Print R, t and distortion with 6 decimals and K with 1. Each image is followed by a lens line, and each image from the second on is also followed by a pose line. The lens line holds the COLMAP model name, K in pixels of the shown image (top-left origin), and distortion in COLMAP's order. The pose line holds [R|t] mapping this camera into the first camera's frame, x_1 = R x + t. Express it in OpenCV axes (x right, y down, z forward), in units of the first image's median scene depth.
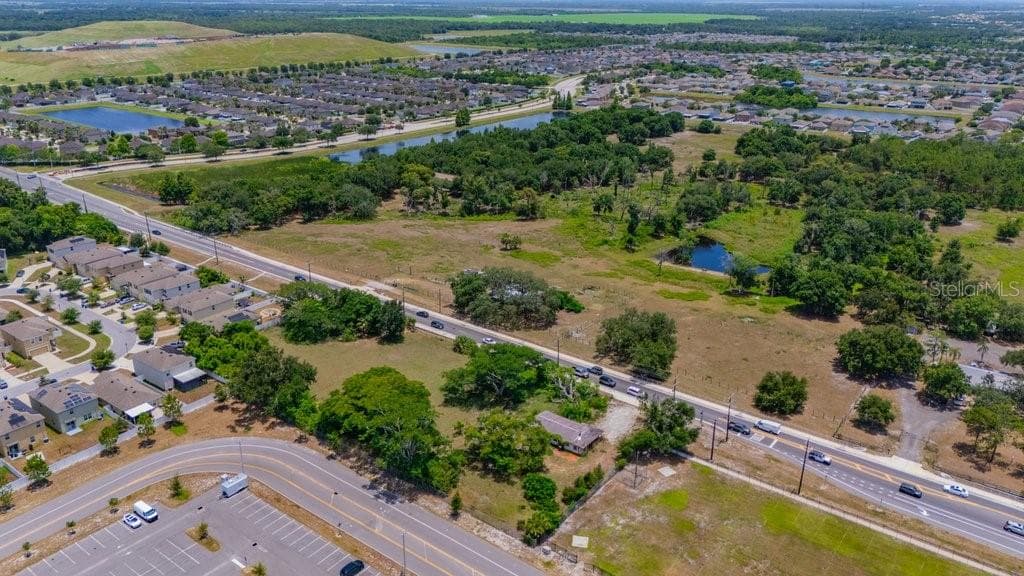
lens RADIAL K [[749.6, 0, 509.4], [0, 749.6, 291.8], [0, 0, 1]] dist [0.060390, -0.064724]
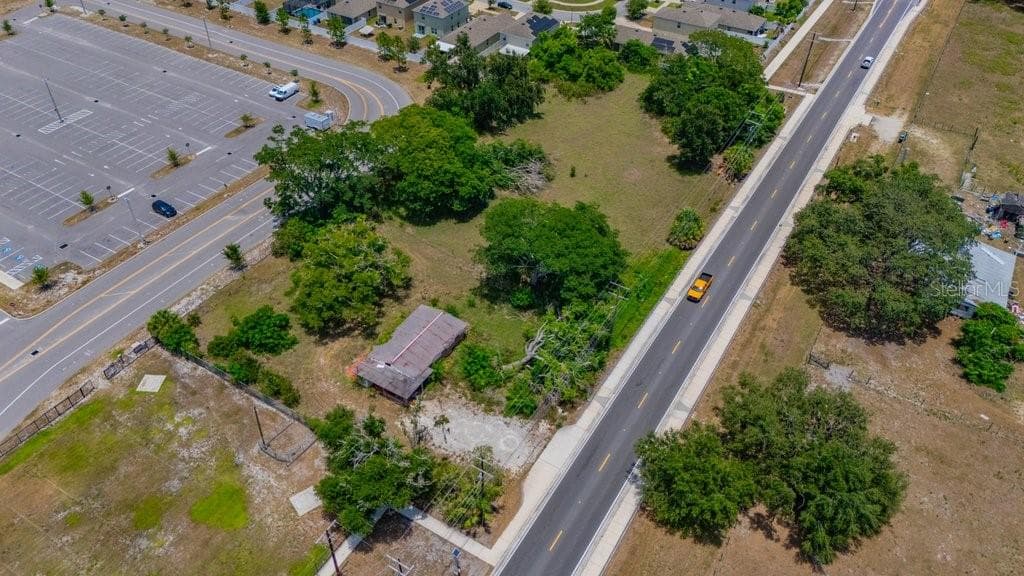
lens RADIAL K [[749.6, 0, 509.4], [0, 749.6, 291.8], [0, 0, 1]] dist [0.060390, -0.064724]
pose [[0.101305, 0.647632, -0.755189, 0.465973], [-0.373630, 0.728293, 0.574447, -0.205839], [0.922029, 0.223967, 0.315755, 0.809008]]
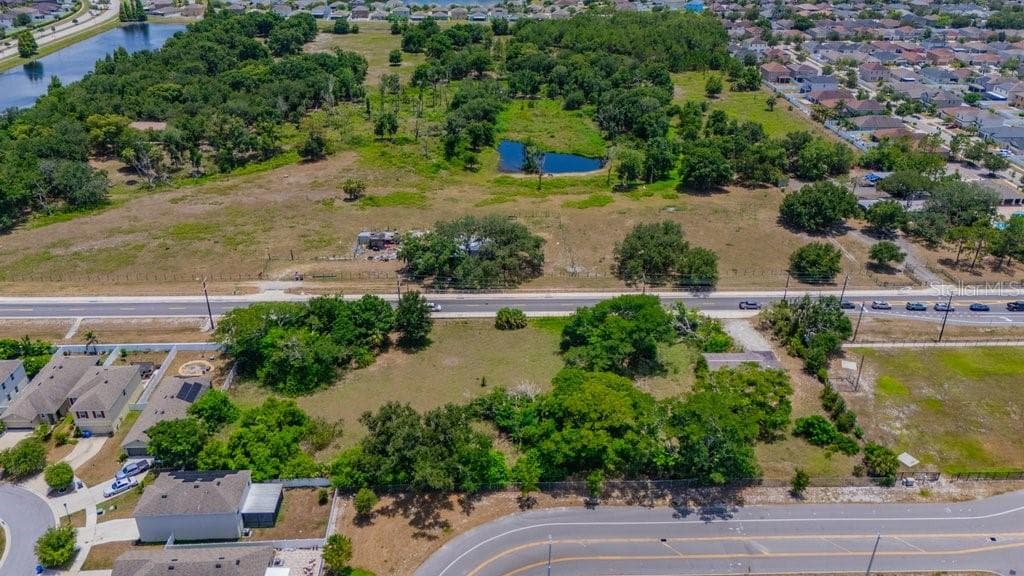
lens RADIAL K [[749.6, 0, 509.4], [0, 749.6, 291.8], [0, 0, 1]] dist [0.060390, -0.064724]
pose [[0.771156, -0.296061, 0.563619, -0.591661], [0.224348, 0.954876, 0.194625, -0.133008], [-0.595807, -0.023639, 0.802779, 0.401563]]
